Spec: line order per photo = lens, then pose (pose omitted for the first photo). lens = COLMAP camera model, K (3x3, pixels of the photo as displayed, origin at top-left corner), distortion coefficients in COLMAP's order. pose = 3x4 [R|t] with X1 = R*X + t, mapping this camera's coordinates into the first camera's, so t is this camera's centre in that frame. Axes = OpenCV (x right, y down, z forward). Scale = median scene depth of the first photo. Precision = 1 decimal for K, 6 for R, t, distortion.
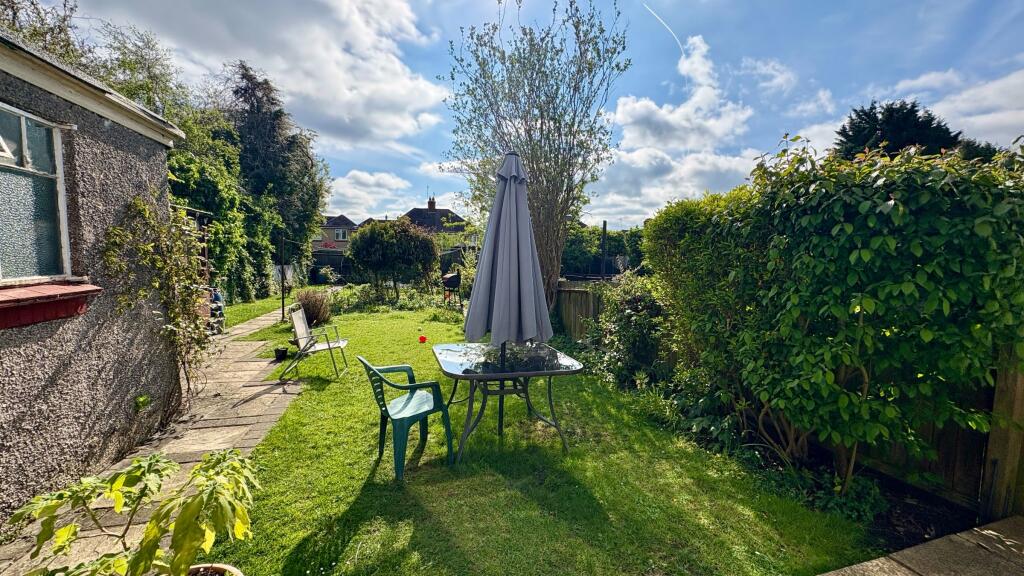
lens RADIAL K [[407.0, 0, 510.4], [0, 407.0, 288.8], [0, 0, 1]] dist [-0.000361, 0.001126]
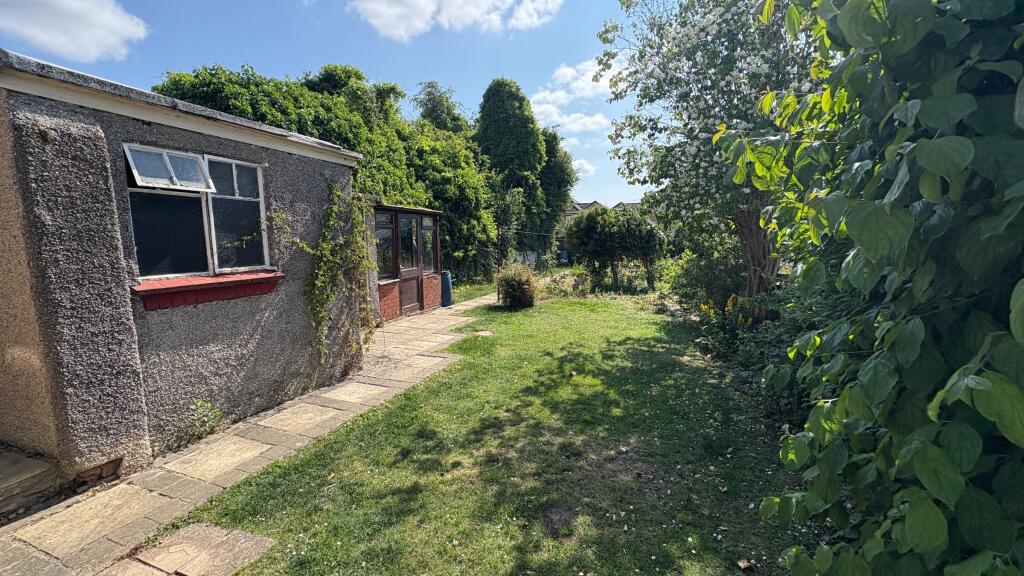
lens RADIAL K [[407.0, 0, 510.4], [0, 407.0, 286.4], [0, 0, 1]] dist [-0.000361, 0.001126]
pose [[0.811474, 0.047110, -0.582487, 0.374587], [-0.027135, 0.998708, 0.042971, -0.034231], [0.583759, -0.019064, 0.811703, 0.231214]]
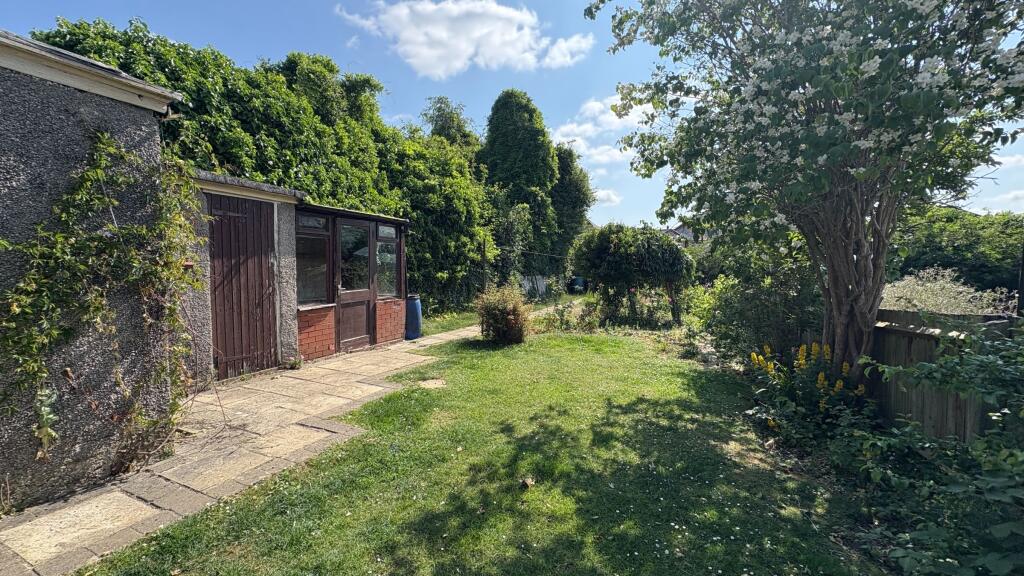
lens RADIAL K [[407.0, 0, 511.1], [0, 407.0, 286.2], [0, 0, 1]] dist [-0.000361, 0.001126]
pose [[0.776848, 0.024881, -0.629197, 0.195708], [-0.049450, 0.998544, -0.021568, -0.033484], [0.627744, 0.047869, 0.776947, 0.862929]]
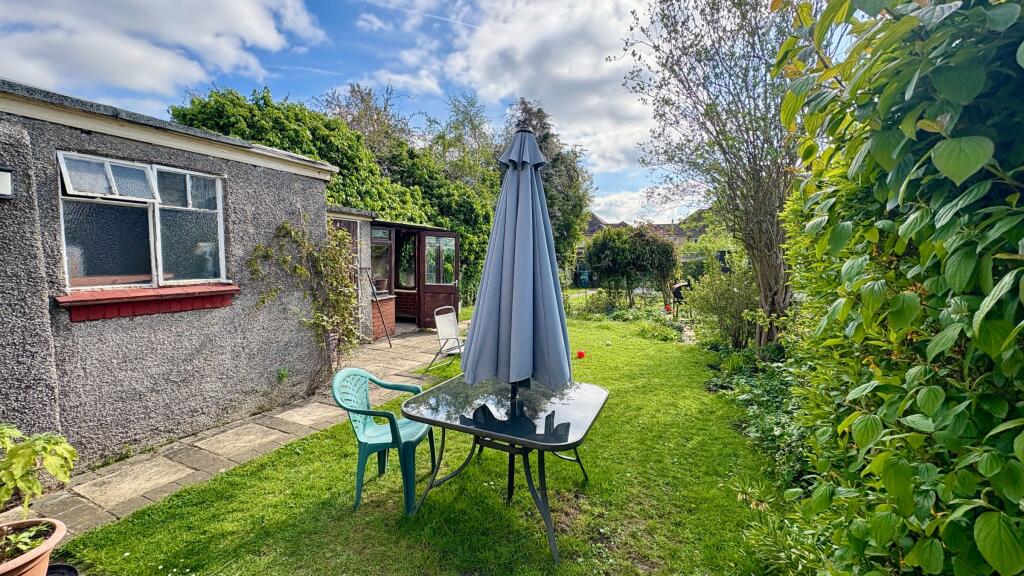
lens RADIAL K [[407.0, 0, 509.9], [0, 407.0, 286.7], [0, 0, 1]] dist [-0.000361, 0.001126]
pose [[0.765144, 0.040531, -0.642582, 0.464848], [-0.051396, 0.998677, 0.001794, -0.044865], [0.641804, 0.031653, 0.766215, 0.407147]]
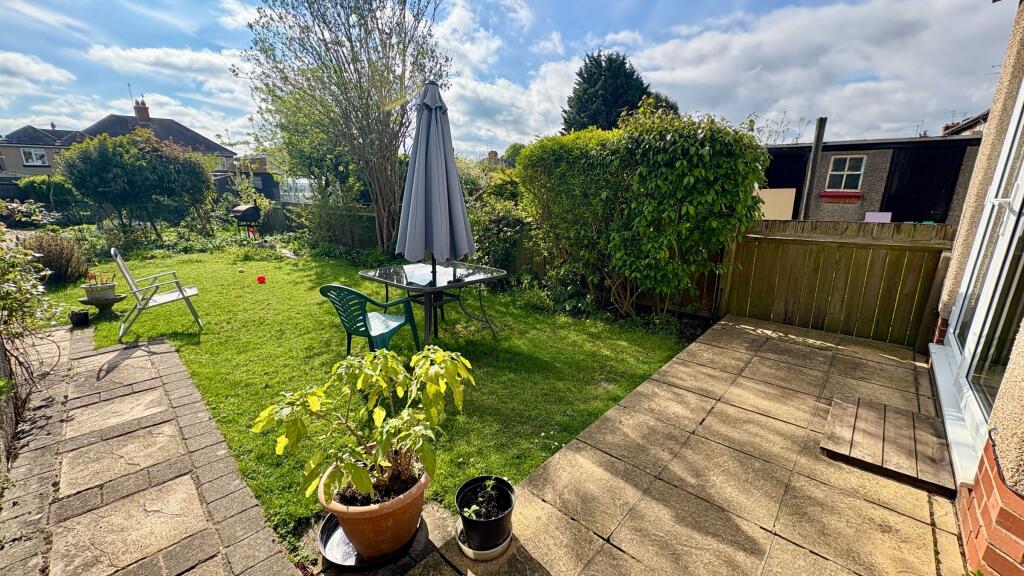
lens RADIAL K [[407.0, 0, 512.0], [0, 407.0, 288.5], [0, 0, 1]] dist [-0.000361, 0.001126]
pose [[0.858631, -0.138297, 0.493585, -0.404777], [0.050007, 0.980923, 0.187853, 0.005227], [-0.510148, -0.136613, 0.849167, -0.083826]]
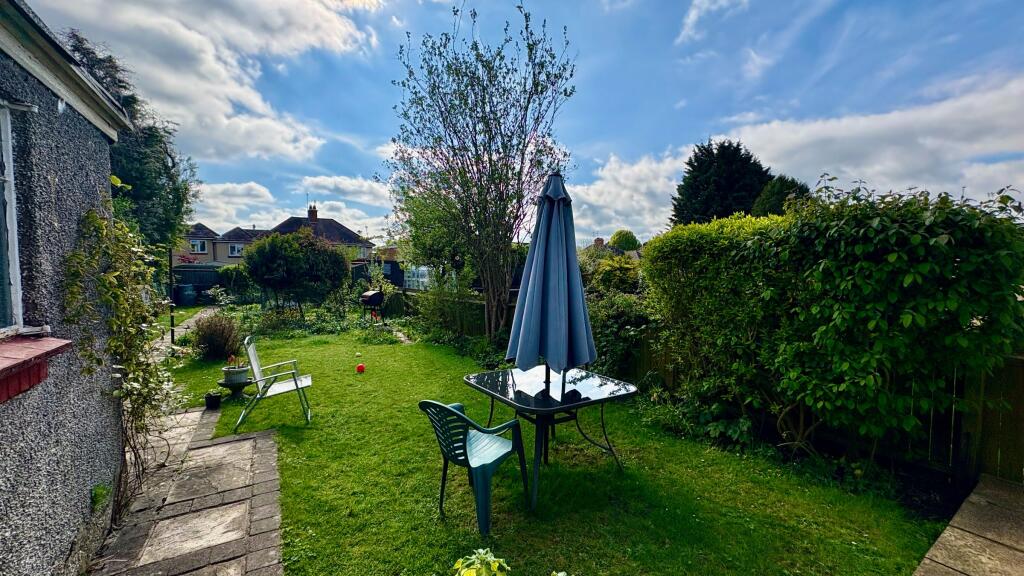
lens RADIAL K [[407.0, 0, 511.8], [0, 407.0, 287.9], [0, 0, 1]] dist [-0.000361, 0.001126]
pose [[0.959710, -0.025371, 0.279846, -0.367429], [0.033891, 0.999096, -0.025646, -0.037468], [-0.278942, 0.034097, 0.959702, 0.094899]]
